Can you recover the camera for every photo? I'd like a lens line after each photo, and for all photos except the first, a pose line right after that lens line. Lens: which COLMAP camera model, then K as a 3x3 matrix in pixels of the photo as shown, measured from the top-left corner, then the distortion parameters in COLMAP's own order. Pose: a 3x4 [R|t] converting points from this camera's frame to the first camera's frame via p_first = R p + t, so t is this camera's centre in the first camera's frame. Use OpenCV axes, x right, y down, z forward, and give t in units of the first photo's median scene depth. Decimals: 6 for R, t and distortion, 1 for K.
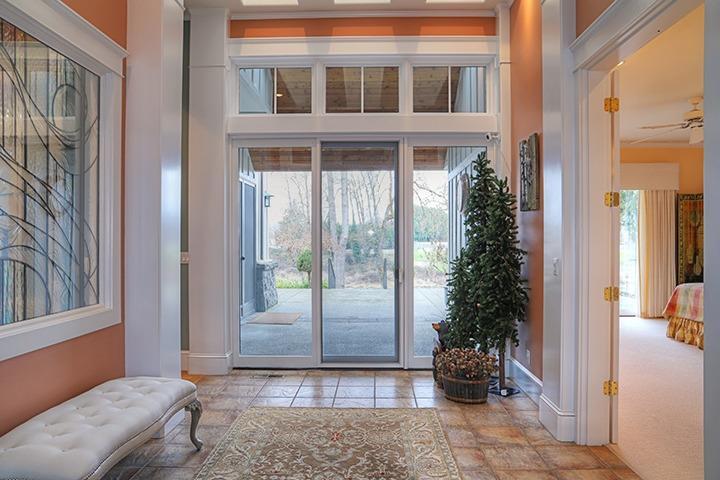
lens RADIAL K [[519.3, 0, 356.2], [0, 519.3, 243.7], [0, 0, 1]] dist [-0.100135, 0.077535]
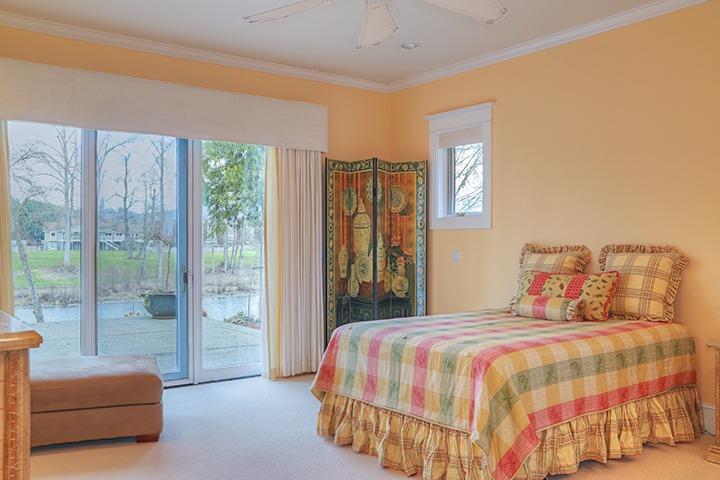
lens RADIAL K [[664.8, 0, 359.3], [0, 664.8, 241.9], [0, 0, 1]] dist [-0.004137, 0.000000]
pose [[0.796702, -0.001877, 0.604370, 0.208670], [0.004136, 0.999989, -0.002346, -0.001133], [-0.604358, 0.004369, 0.796701, 0.373573]]
